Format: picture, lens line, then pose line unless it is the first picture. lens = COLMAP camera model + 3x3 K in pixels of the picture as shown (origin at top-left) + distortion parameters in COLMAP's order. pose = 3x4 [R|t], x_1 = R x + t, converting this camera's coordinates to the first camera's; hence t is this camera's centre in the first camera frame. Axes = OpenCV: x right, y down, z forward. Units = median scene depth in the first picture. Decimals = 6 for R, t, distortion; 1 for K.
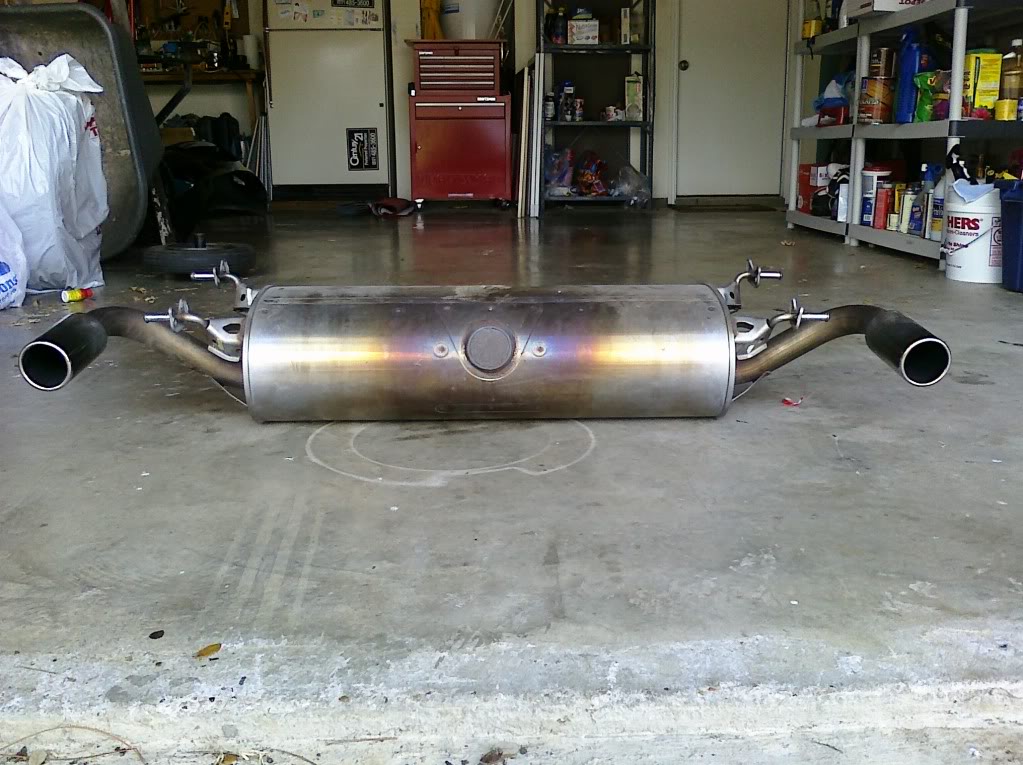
lens RADIAL K [[936.1, 0, 515.2], [0, 936.1, 352.1], [0, 0, 1]] dist [-0.018231, 0.000000]
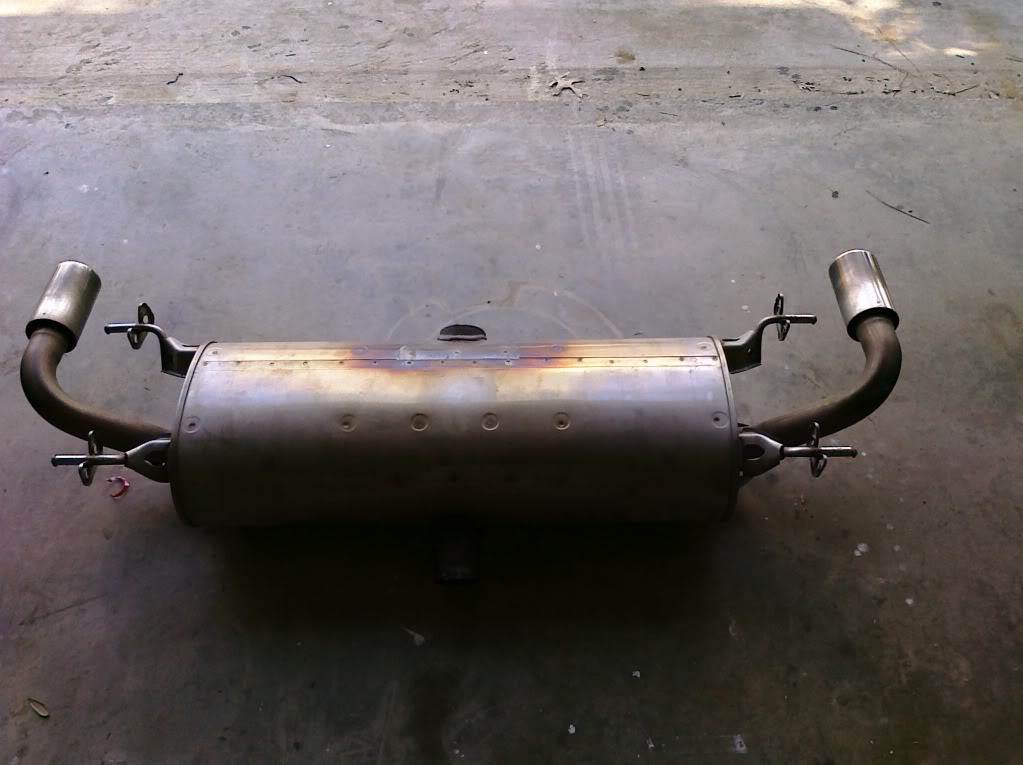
lens RADIAL K [[936.1, 0, 516.5], [0, 936.1, 386.1], [0, 0, 1]] dist [-0.018231, 0.000000]
pose [[-0.999499, -0.018309, 0.025821, -0.109961], [0.017240, 0.369261, 0.929166, -0.893006], [-0.026547, 0.929145, -0.368761, 1.395093]]
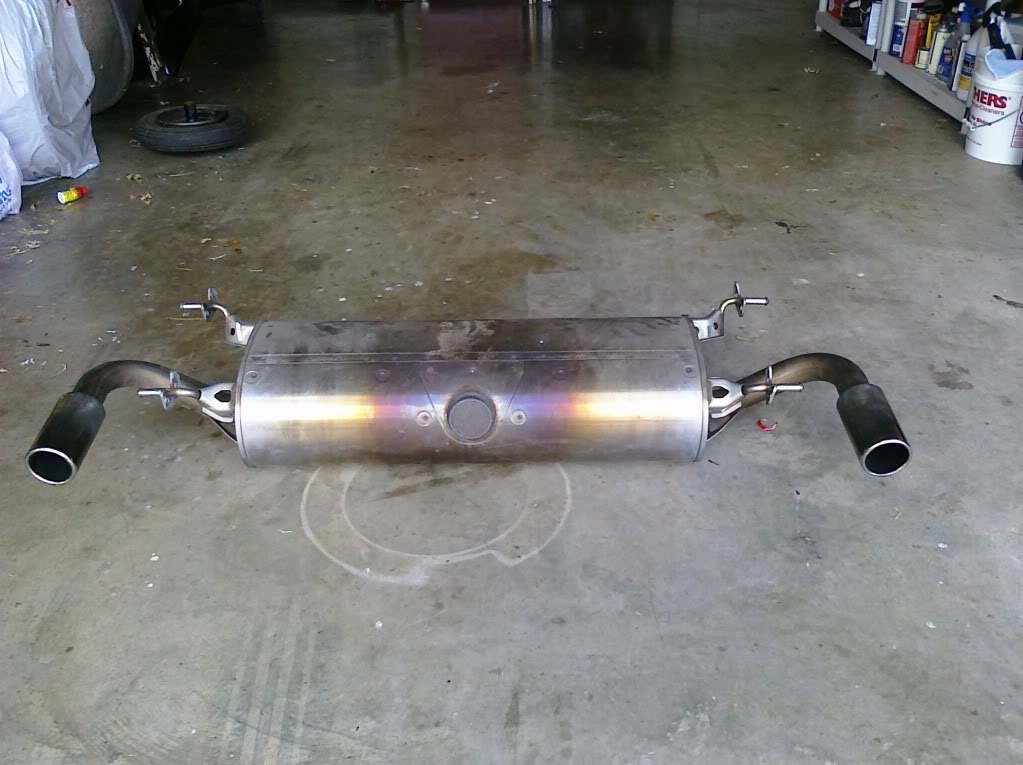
lens RADIAL K [[936.1, 0, 519.3], [0, 936.1, 355.4], [0, 0, 1]] dist [-0.018231, 0.000000]
pose [[0.999796, 0.005936, -0.019329, 0.046007], [0.000110, 0.954330, 0.298754, -0.377162], [0.020219, -0.298695, 0.954134, 0.029725]]
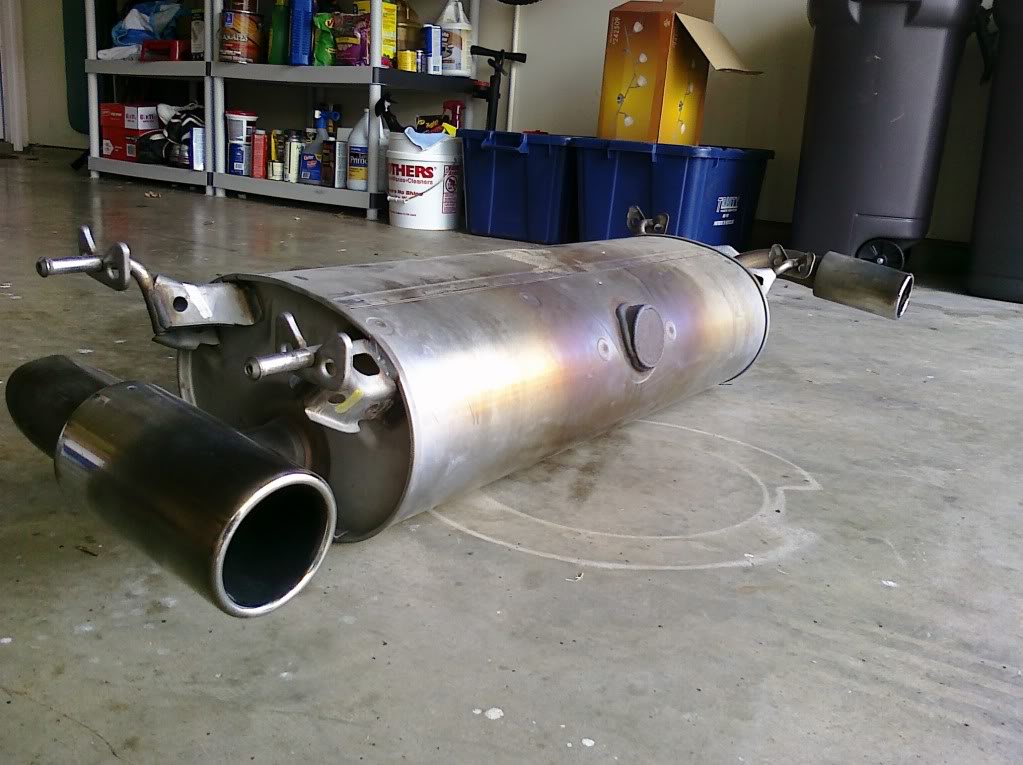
lens RADIAL K [[936.1, 0, 516.7], [0, 936.1, 376.5], [0, 0, 1]] dist [-0.018231, 0.000000]
pose [[0.603185, -0.159678, 0.781455, -0.629662], [0.101880, 0.987154, 0.123071, -0.070521], [-0.791068, 0.005380, 0.611704, 0.640613]]
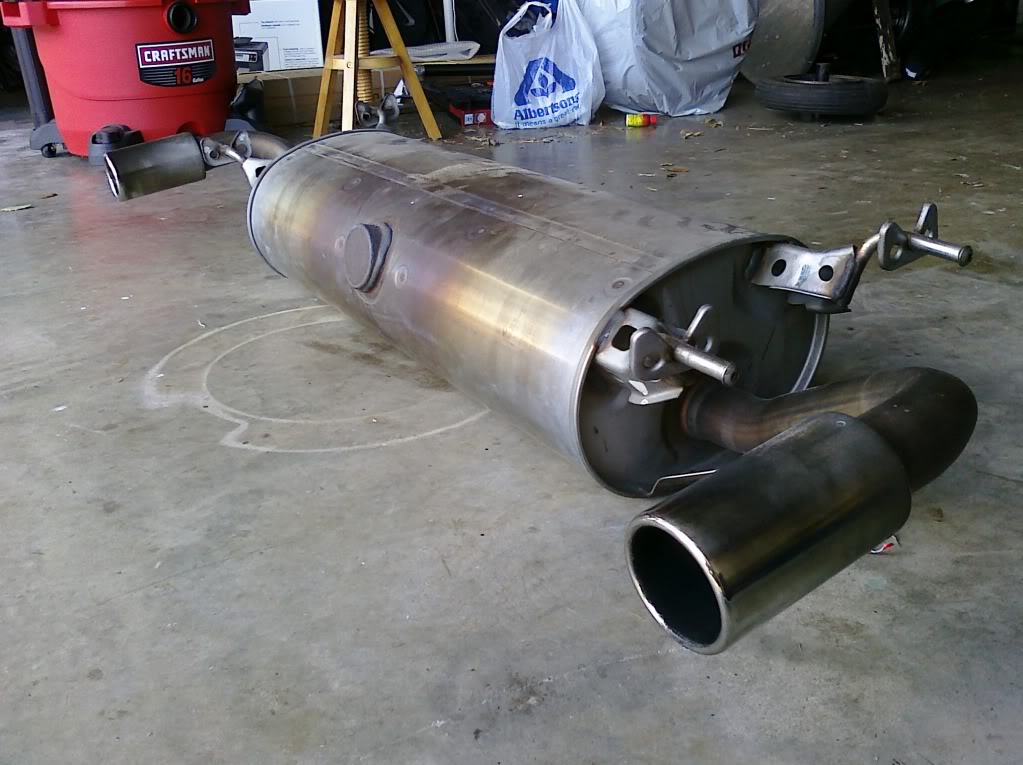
lens RADIAL K [[936.1, 0, 522.7], [0, 936.1, 371.9], [0, 0, 1]] dist [-0.018231, 0.000000]
pose [[0.526376, 0.324699, -0.785811, 0.601090], [-0.157457, 0.945449, 0.285189, -0.139325], [0.835545, -0.026385, 0.548788, 0.707959]]
